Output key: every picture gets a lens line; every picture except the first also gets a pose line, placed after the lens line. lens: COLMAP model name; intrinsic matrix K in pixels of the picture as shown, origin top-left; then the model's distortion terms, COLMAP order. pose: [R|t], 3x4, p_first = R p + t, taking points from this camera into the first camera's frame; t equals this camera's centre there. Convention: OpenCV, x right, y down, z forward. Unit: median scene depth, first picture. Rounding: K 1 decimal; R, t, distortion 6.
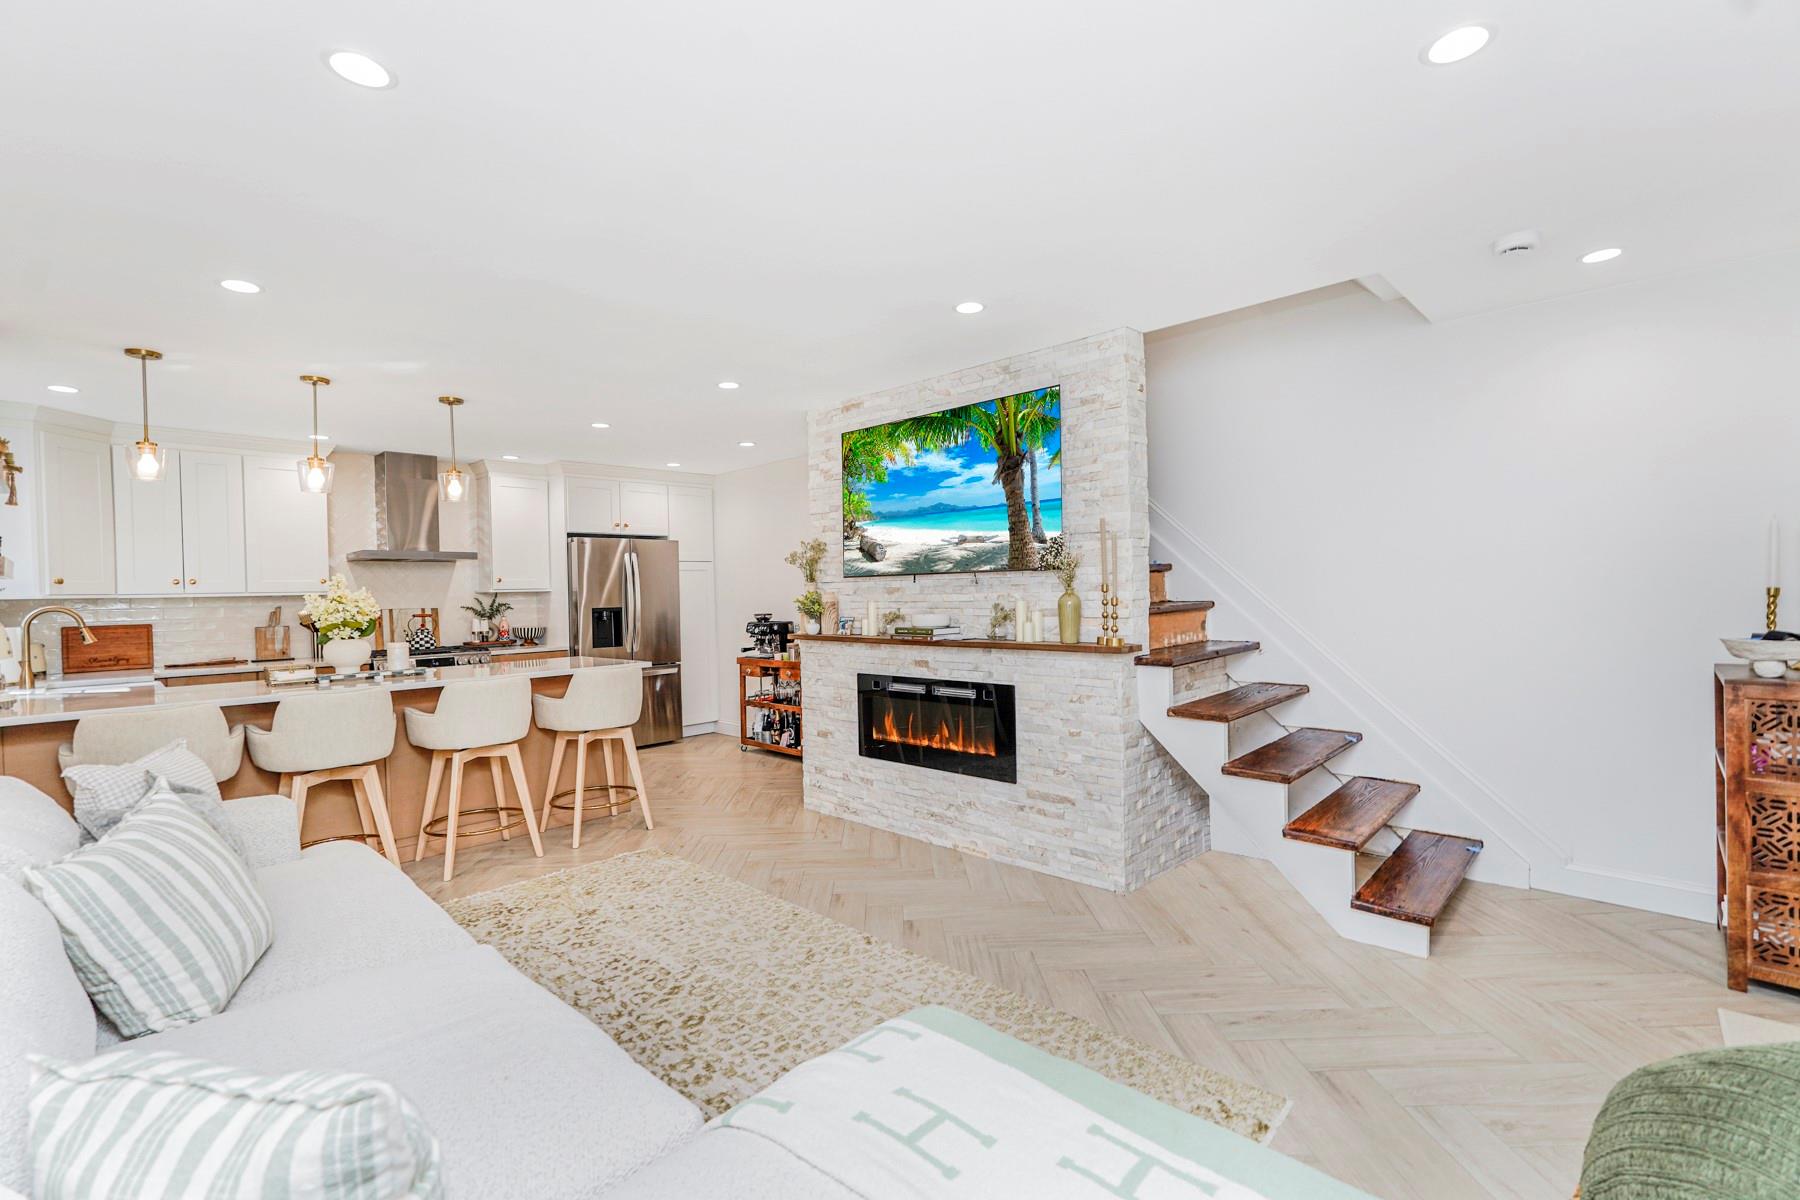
lens RADIAL K [[801.4, 0, 910.6], [0, 801.4, 601.9], [0, 0, 1]] dist [0.005972, 0.000449]
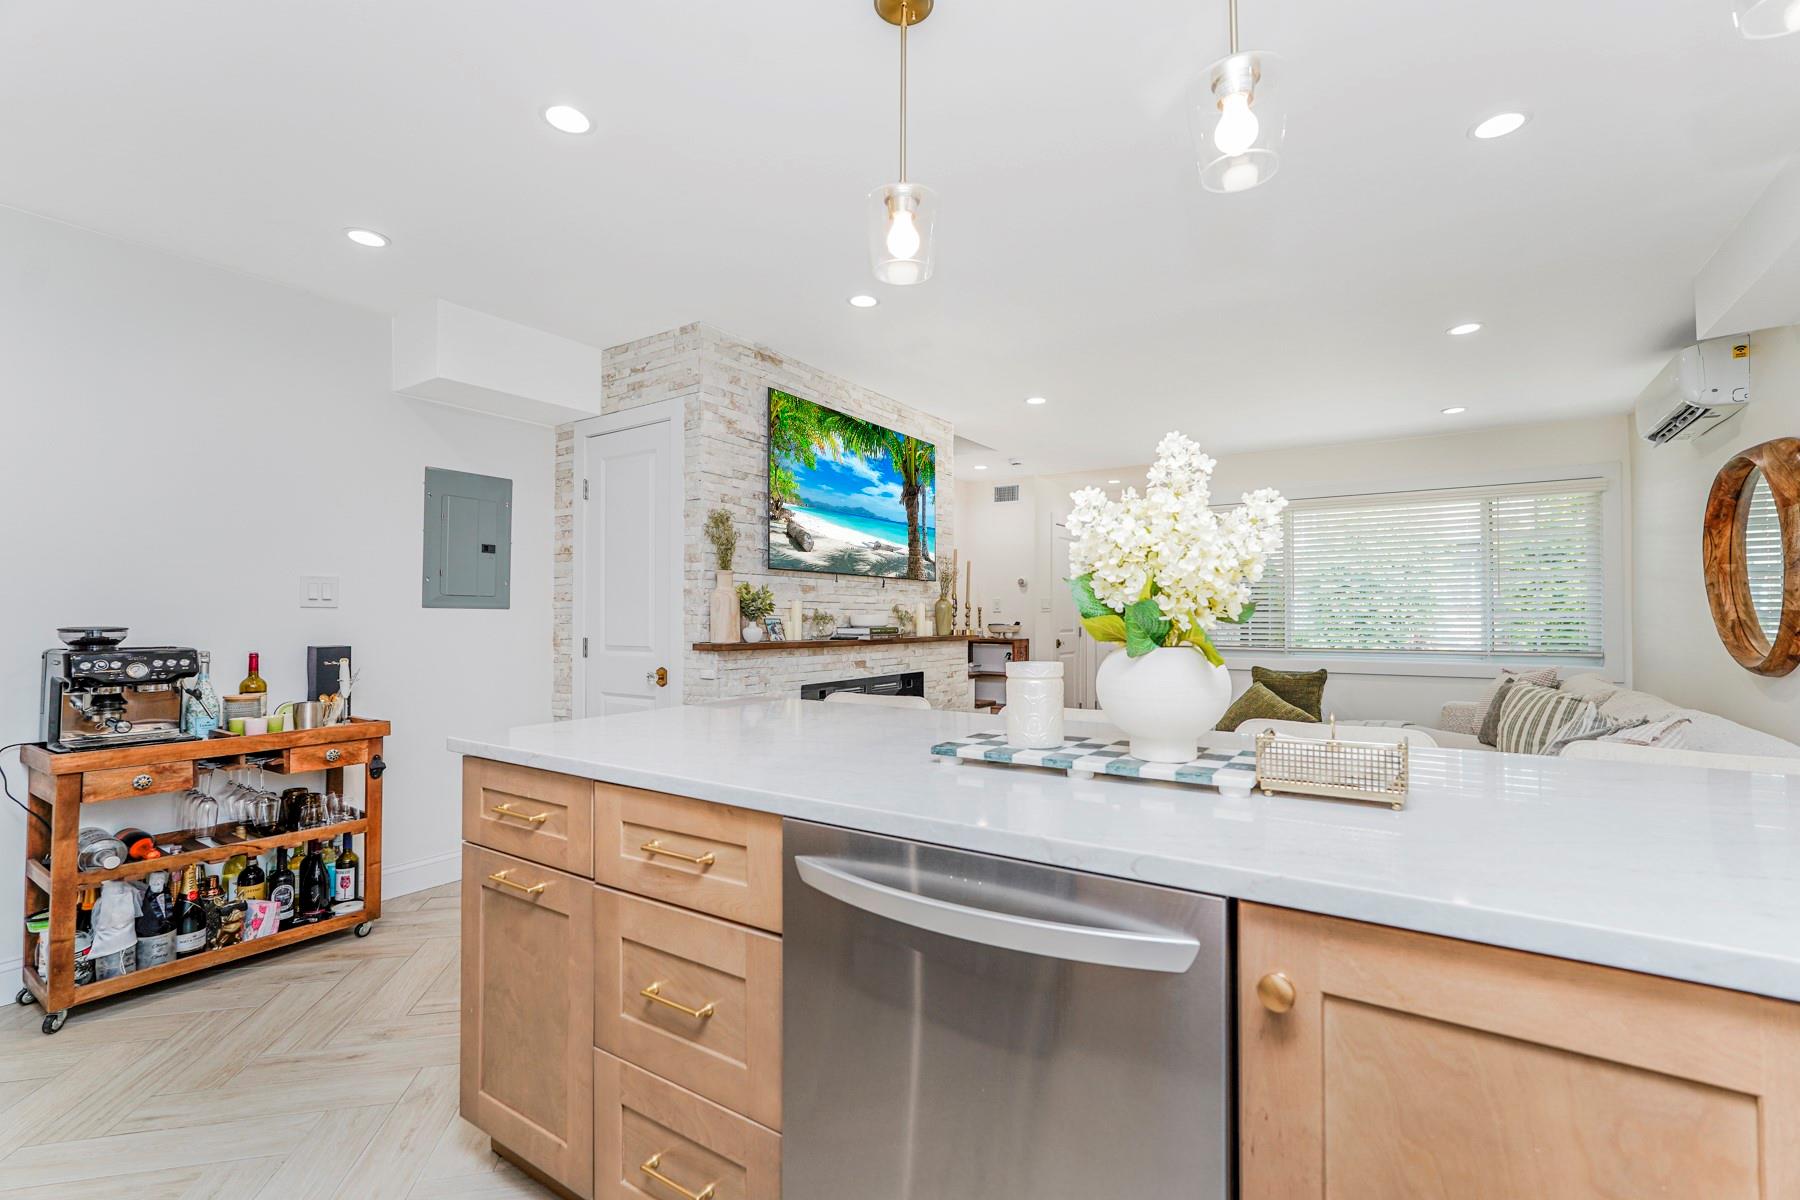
lens RADIAL K [[801.4, 0, 907.1], [0, 801.4, 601.5], [0, 0, 1]] dist [0.005972, 0.000449]
pose [[-0.170691, 0.035988, 0.984667, -1.031920], [0.014452, 0.999317, -0.034019, 0.035589], [-0.985219, 0.008424, -0.171095, 1.170355]]
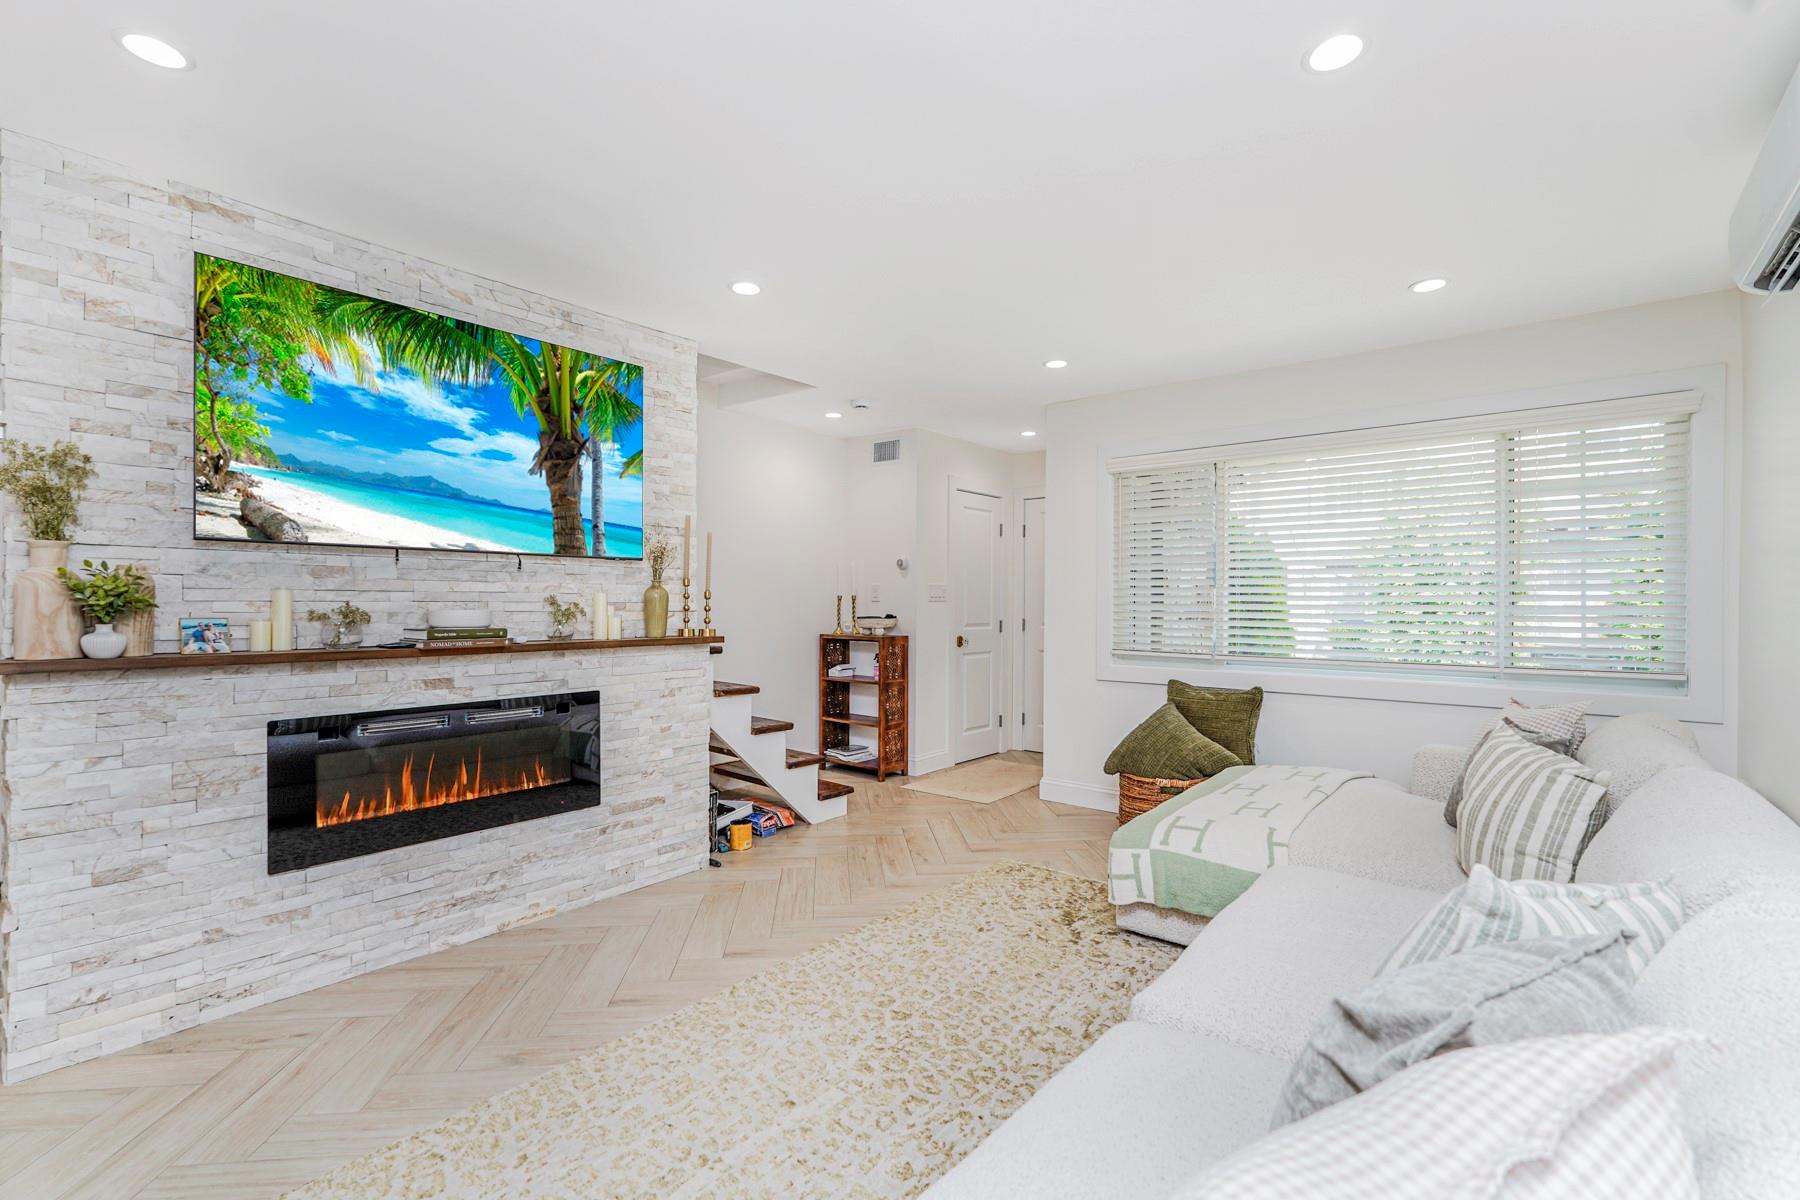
lens RADIAL K [[801.4, 0, 894.2], [0, 801.4, 599.5], [0, 0, 1]] dist [0.005972, 0.000449]
pose [[-0.055955, 0.018526, 0.998261, -0.711123], [0.009145, 0.999795, -0.018042, 0.023466], [-0.998391, 0.008120, -0.056113, 0.692365]]
